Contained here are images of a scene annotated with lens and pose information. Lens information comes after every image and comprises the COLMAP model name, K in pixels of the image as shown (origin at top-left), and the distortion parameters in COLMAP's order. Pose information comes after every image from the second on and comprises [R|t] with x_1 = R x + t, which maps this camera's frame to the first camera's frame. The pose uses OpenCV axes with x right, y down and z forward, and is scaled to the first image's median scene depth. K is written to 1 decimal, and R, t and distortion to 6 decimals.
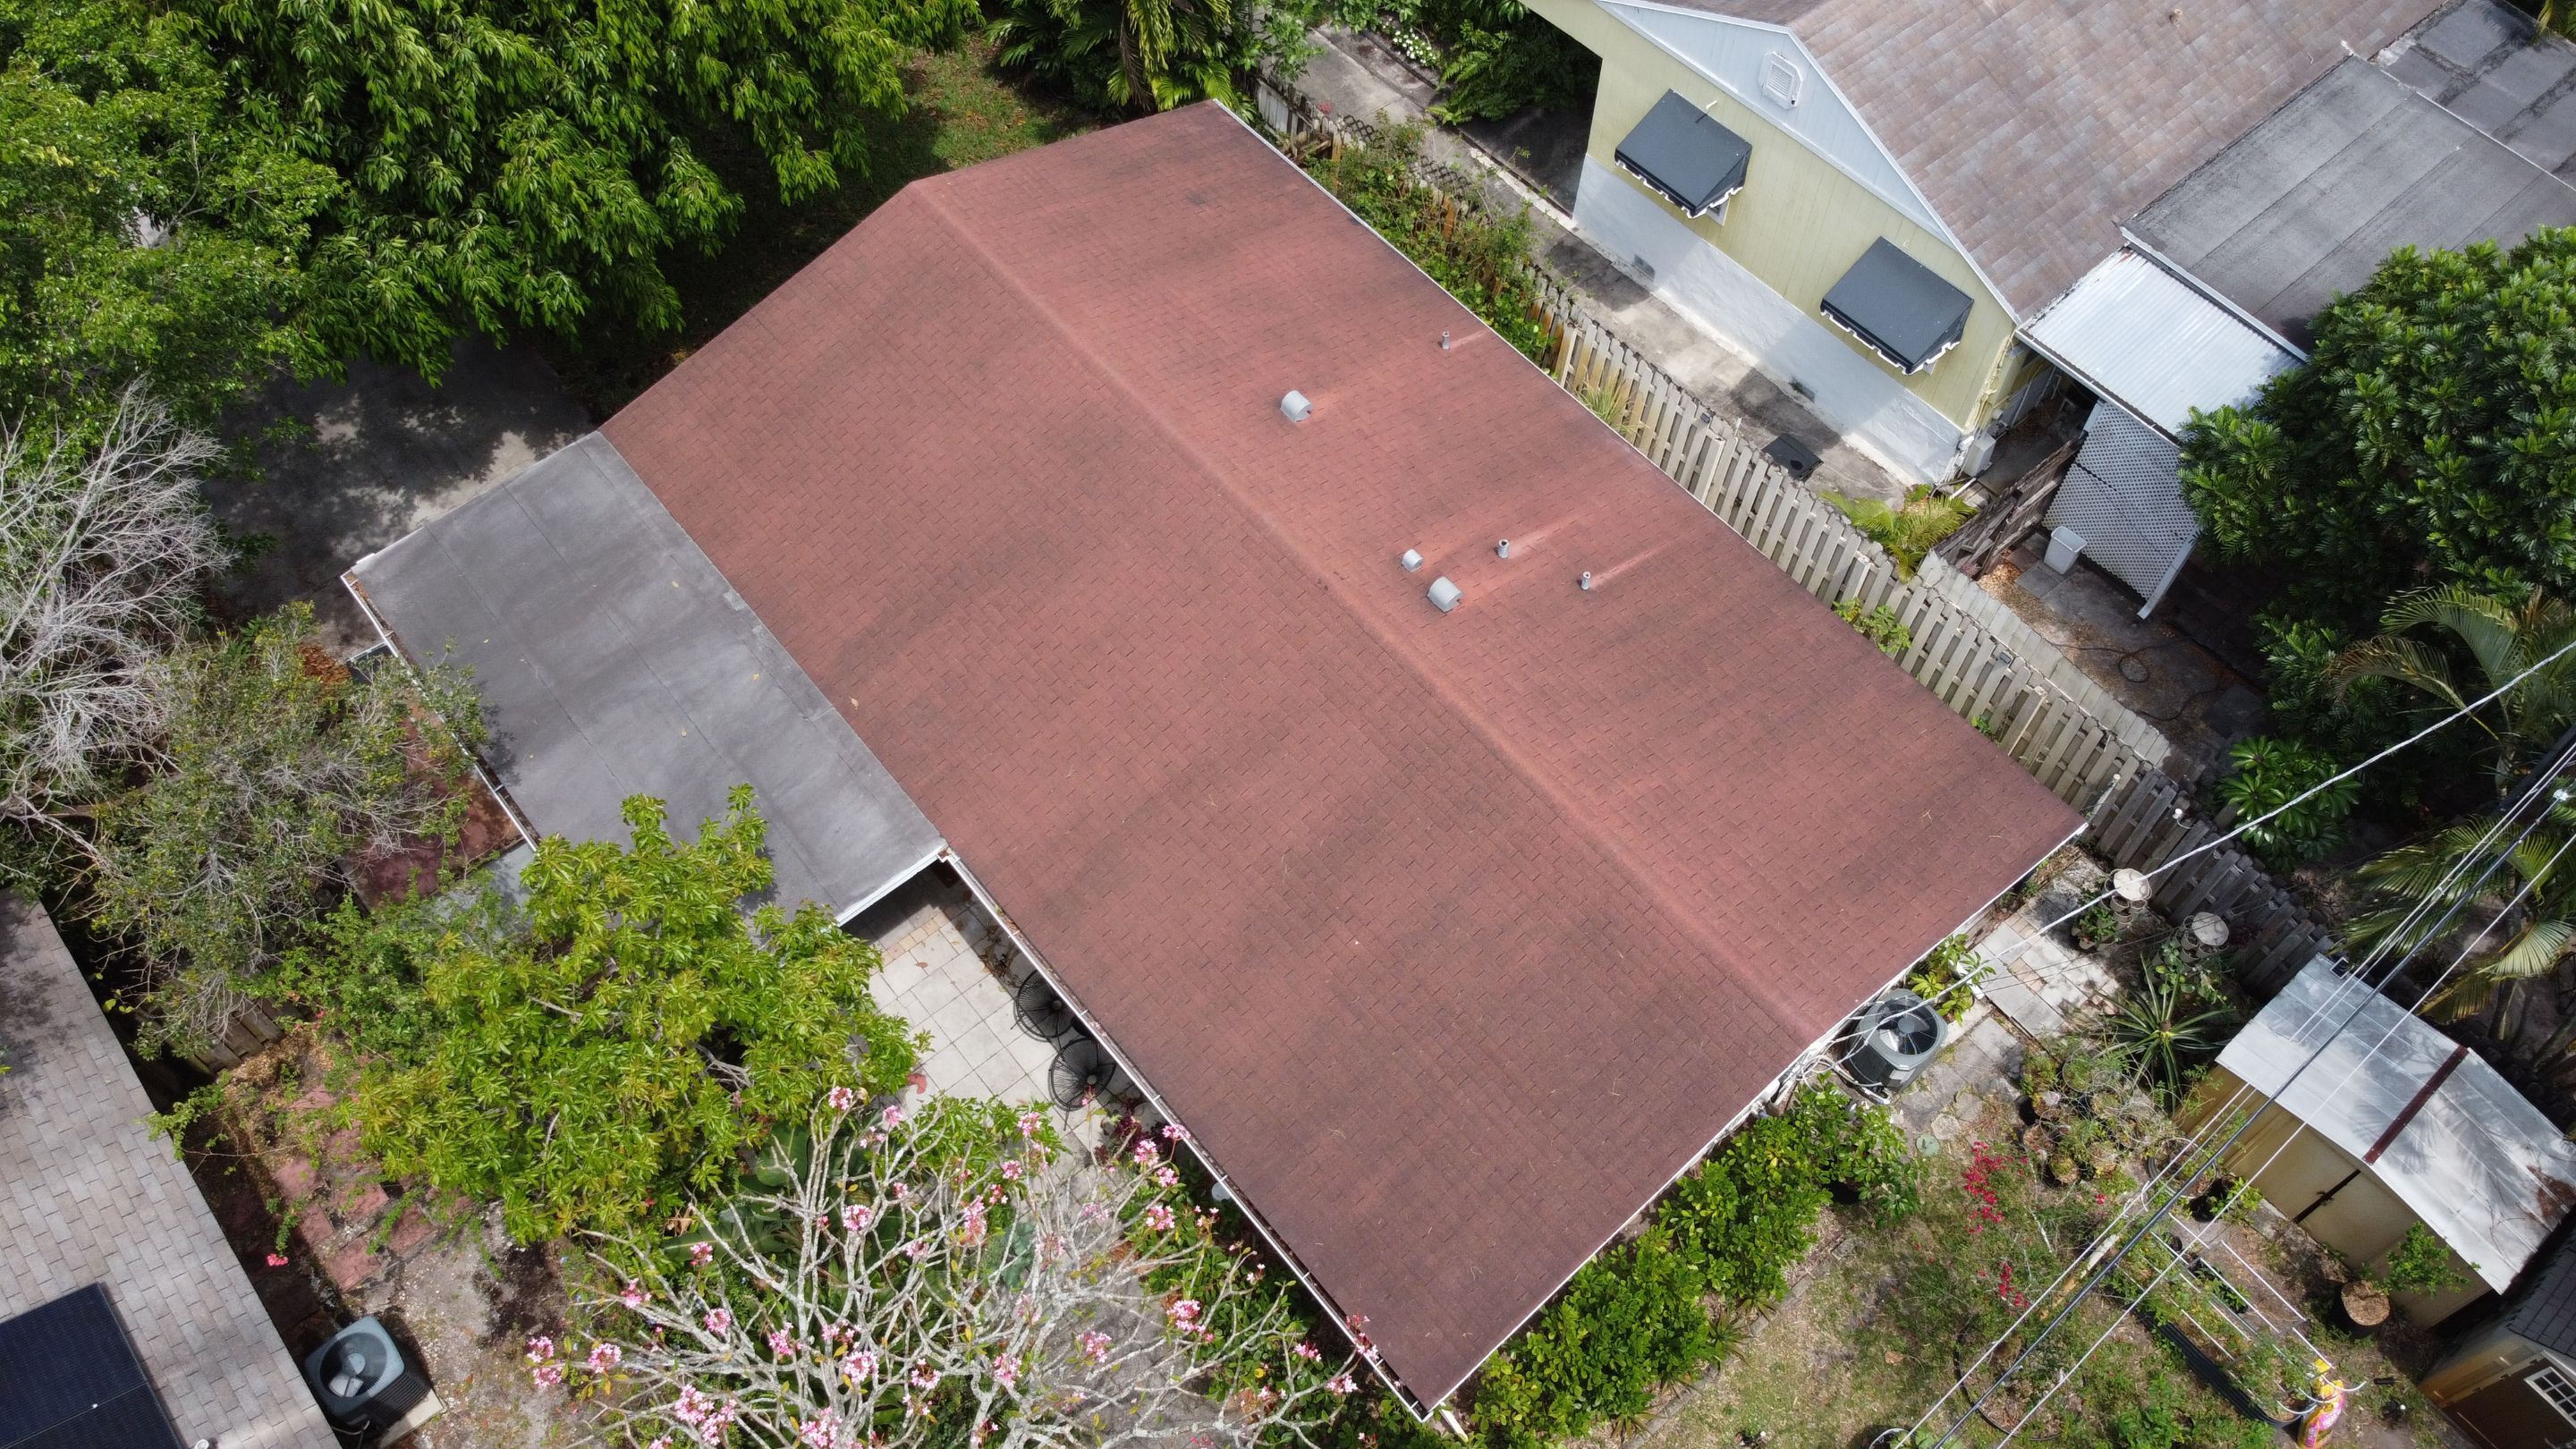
lens RADIAL K [[1952.8, 0, 1285.3], [0, 1952.8, 709.3], [0, 0, 1]] dist [0.004561, -0.001636]
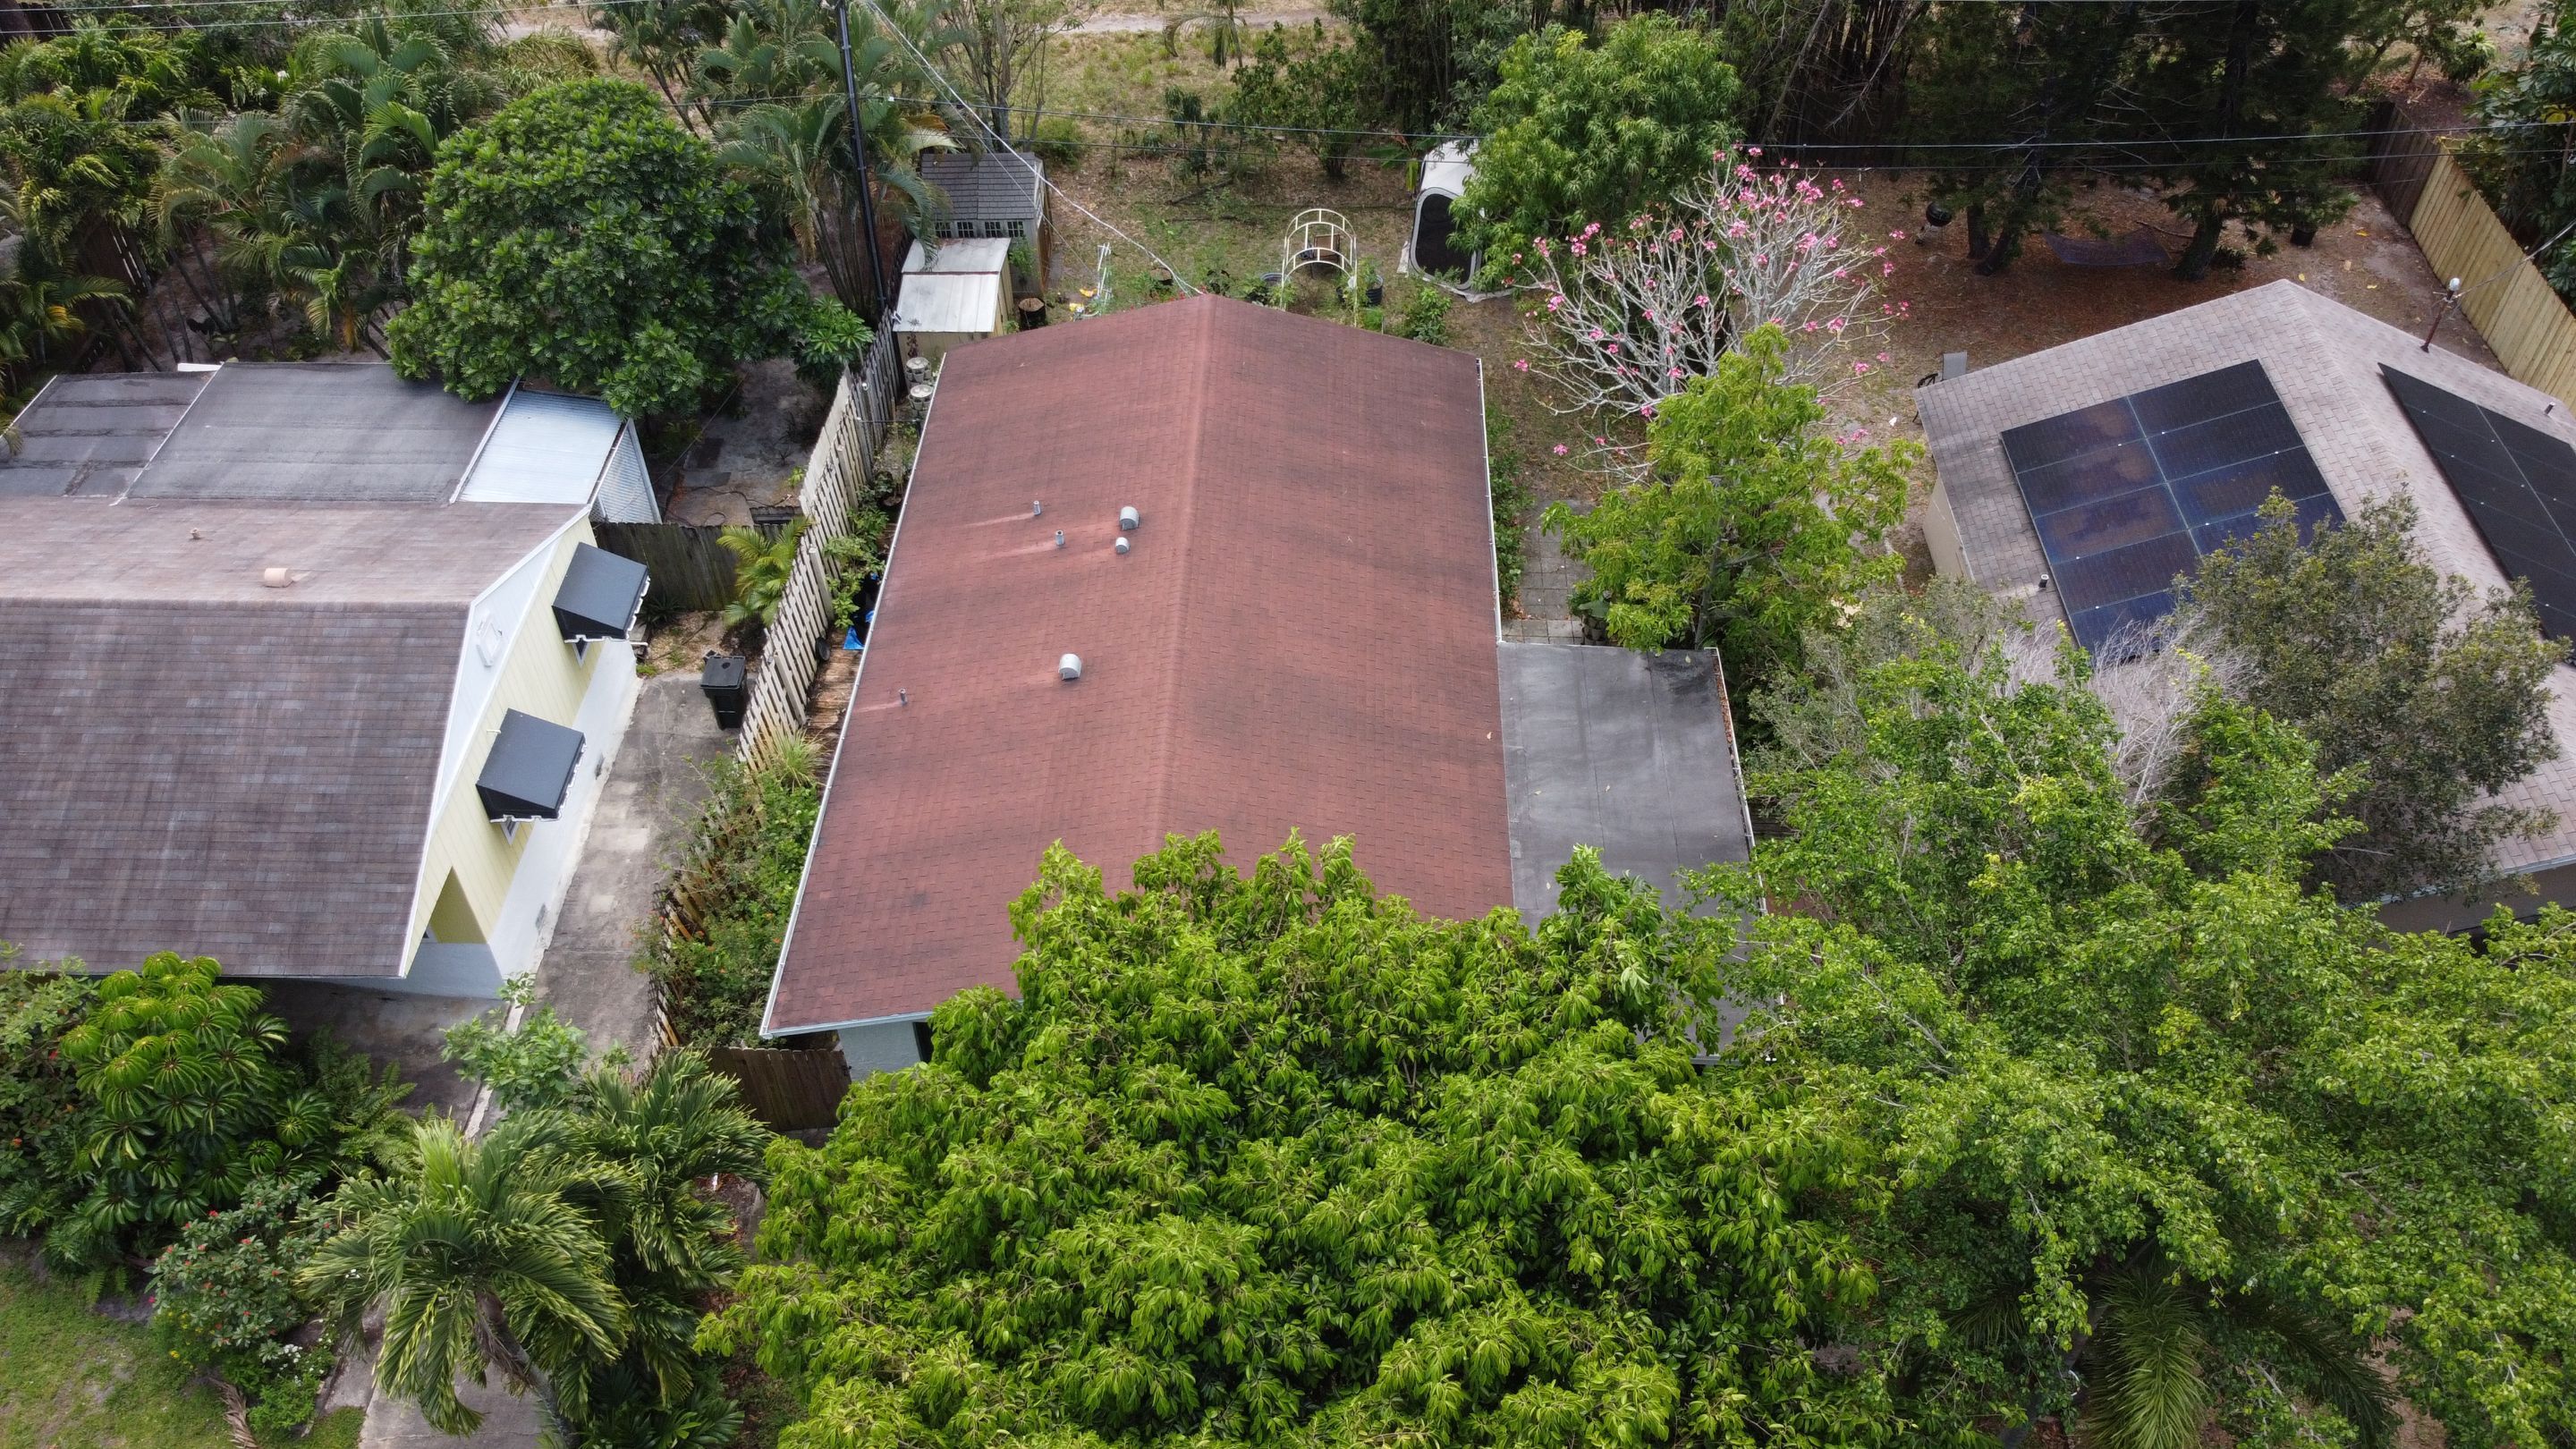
lens RADIAL K [[1952.8, 0, 1285.3], [0, 1952.8, 709.3], [0, 0, 1]] dist [0.004561, -0.001636]
pose [[-0.749663, -0.472551, 0.463359, -0.687606], [0.550981, -0.057764, 0.832516, -1.121576], [-0.366641, 0.879408, 0.303670, 0.609080]]
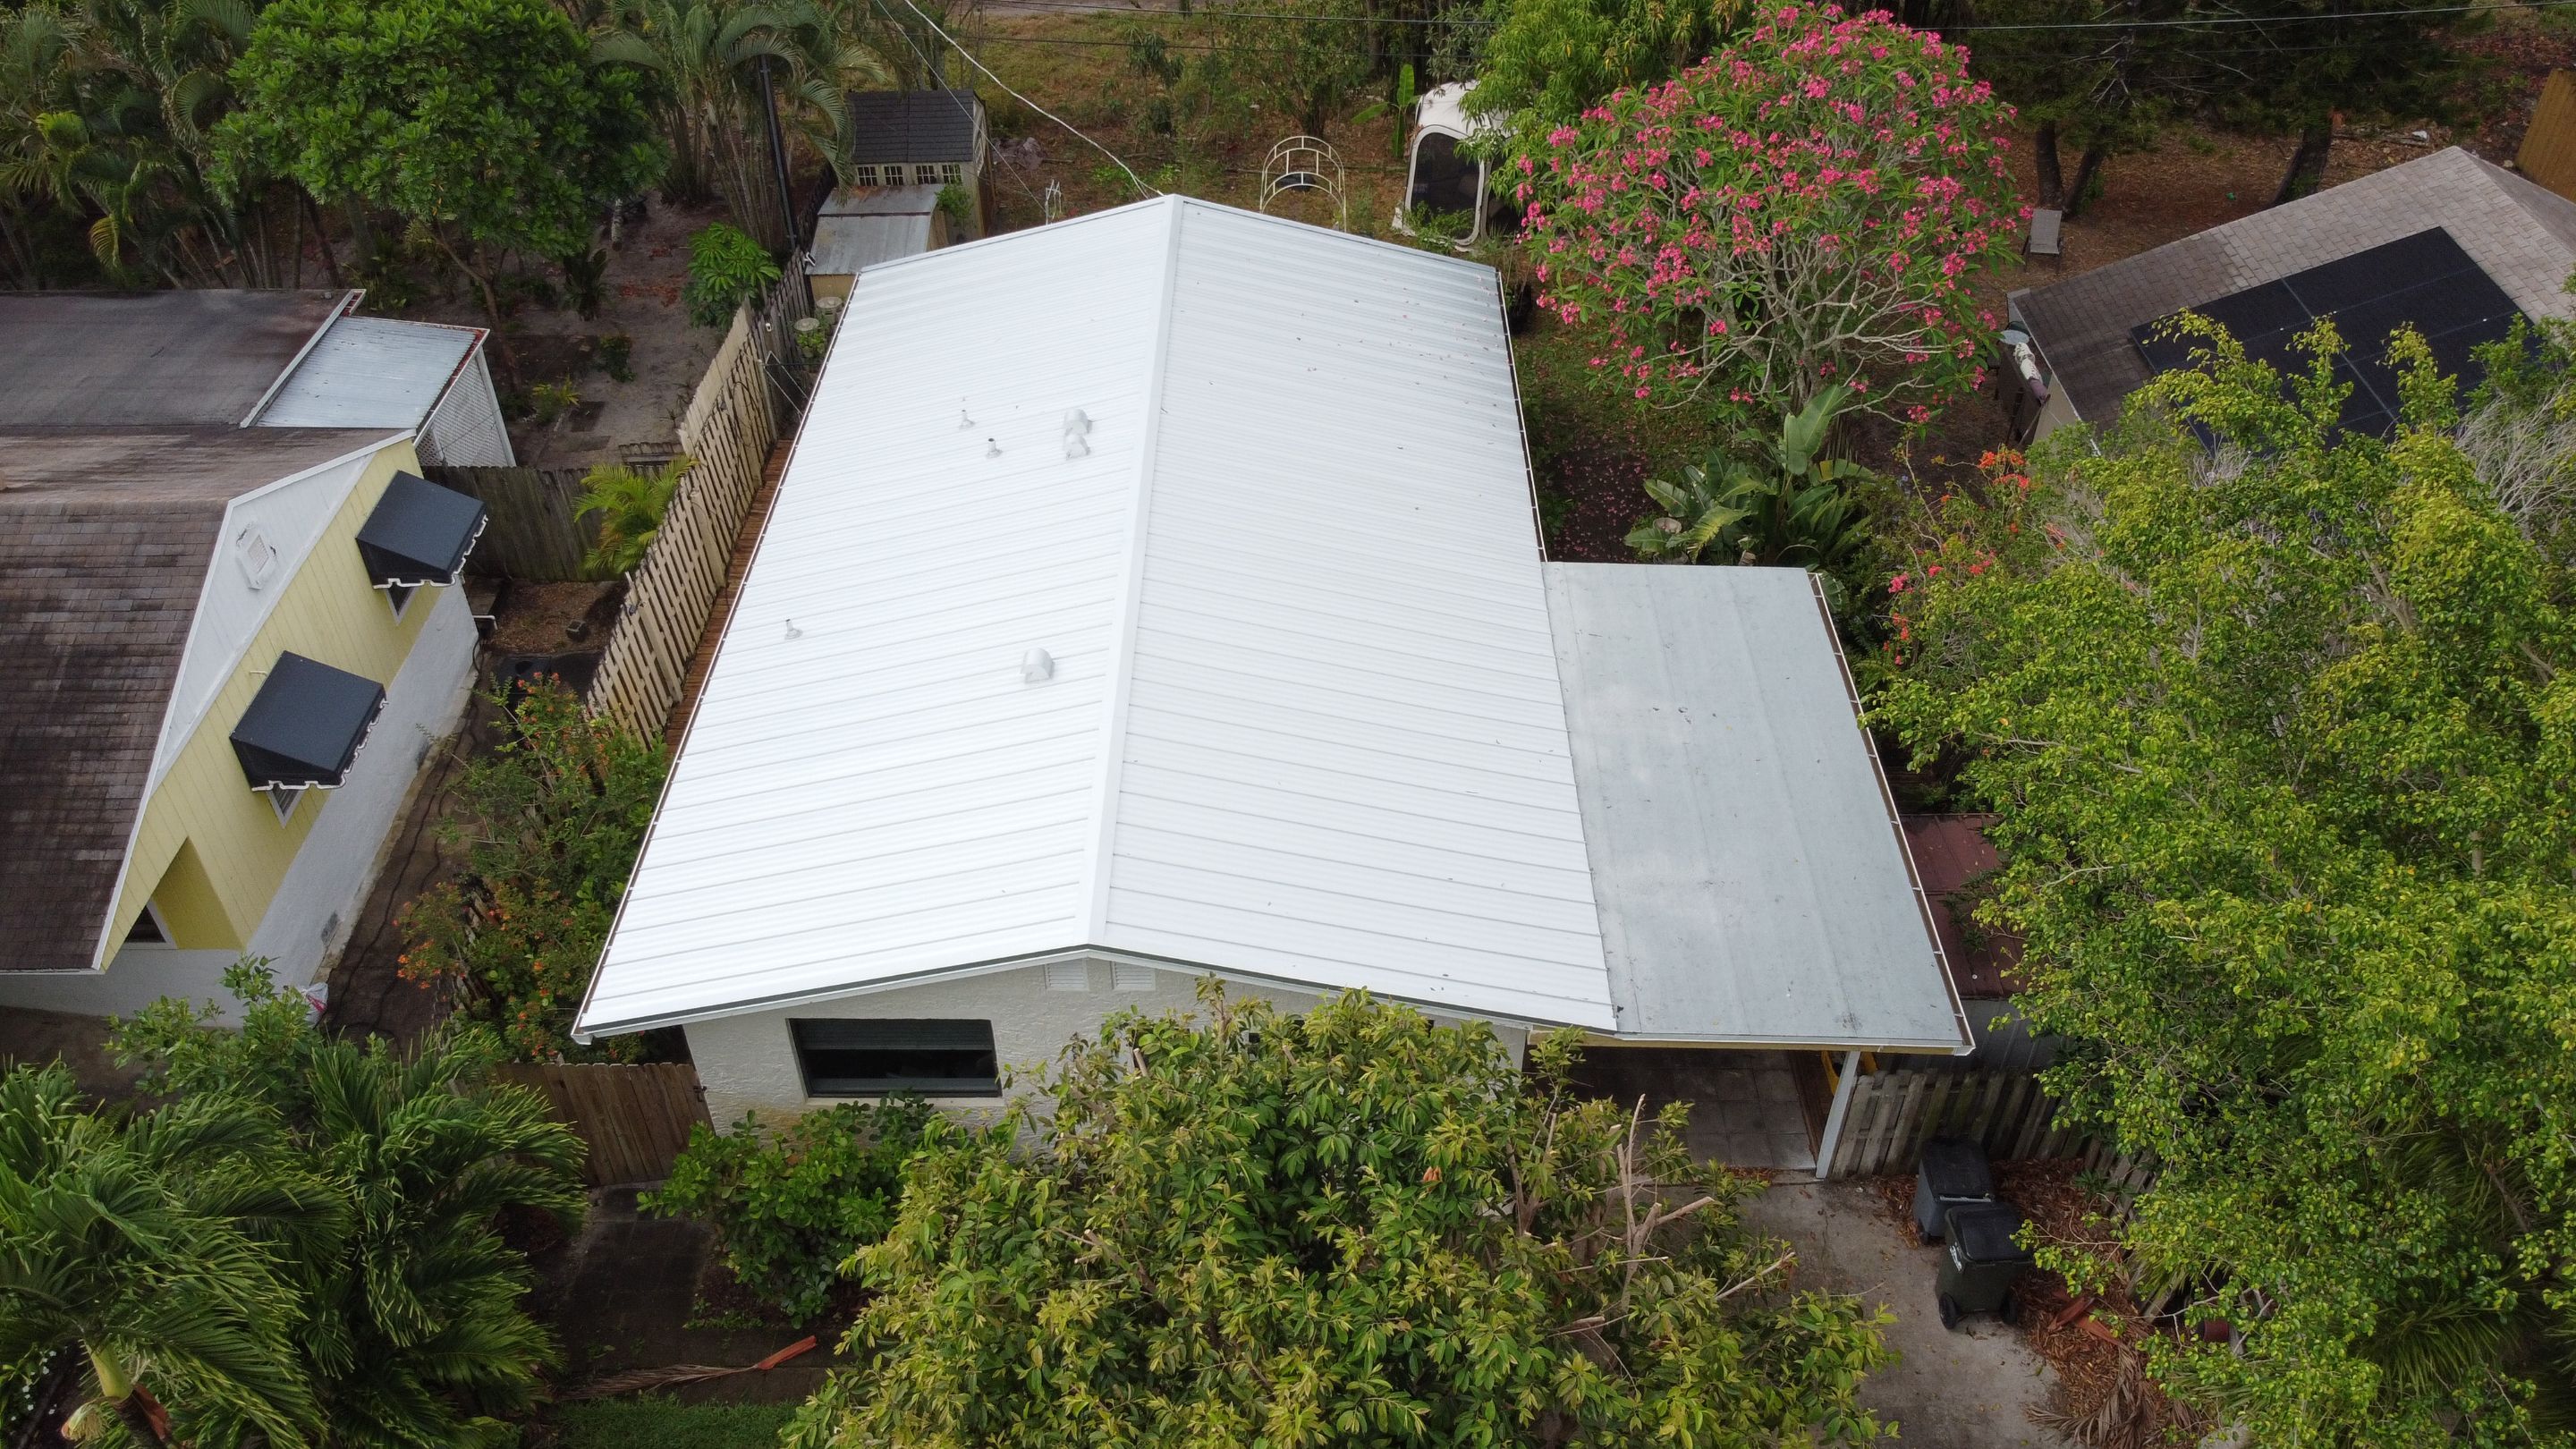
lens RADIAL K [[1952.8, 0, 1285.3], [0, 1952.8, 709.3], [0, 0, 1]] dist [0.004561, -0.001636]
pose [[-0.761516, -0.421593, 0.492293, -0.613934], [0.539857, 0.007741, 0.841721, -0.906676], [-0.358675, 0.906752, 0.221705, 0.801983]]
